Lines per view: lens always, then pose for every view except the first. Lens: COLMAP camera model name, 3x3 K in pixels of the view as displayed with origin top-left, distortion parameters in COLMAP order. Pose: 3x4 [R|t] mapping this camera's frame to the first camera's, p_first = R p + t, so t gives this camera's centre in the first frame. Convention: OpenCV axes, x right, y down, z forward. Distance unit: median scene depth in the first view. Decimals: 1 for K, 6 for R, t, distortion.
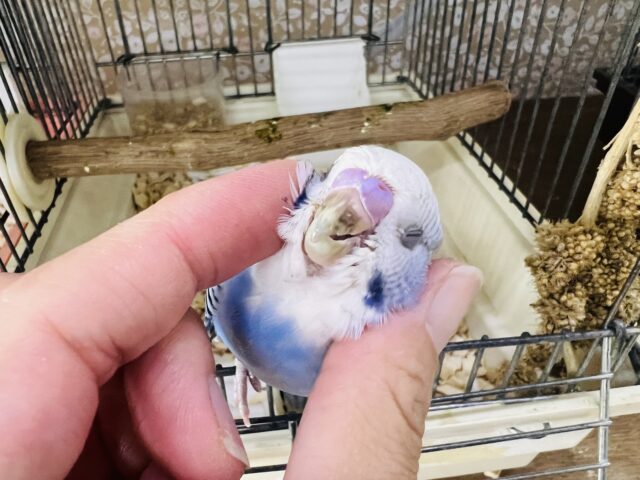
lens RADIAL K [[476.8, 0, 305.6], [0, 476.8, 242.3], [0, 0, 1]] dist [-0.026080, -0.002847]
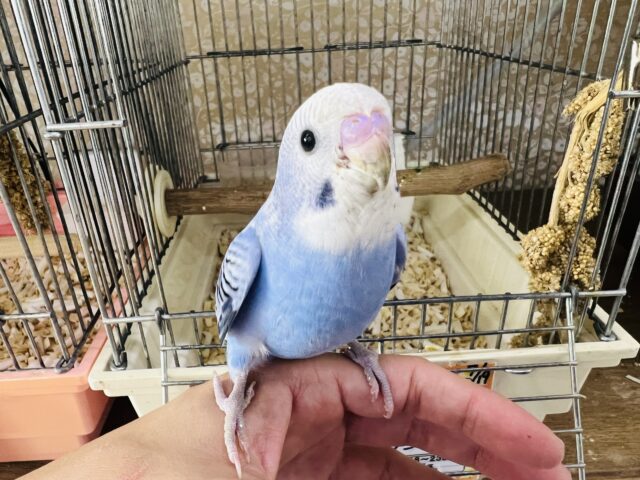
lens RADIAL K [[476.8, 0, 305.6], [0, 476.8, 242.3], [0, 0, 1]] dist [-0.026080, -0.002847]
pose [[0.995370, 0.023703, -0.093147, -0.018292], [-0.043929, 0.974162, -0.221536, 0.213776], [0.085490, 0.224602, 0.970693, -0.291333]]
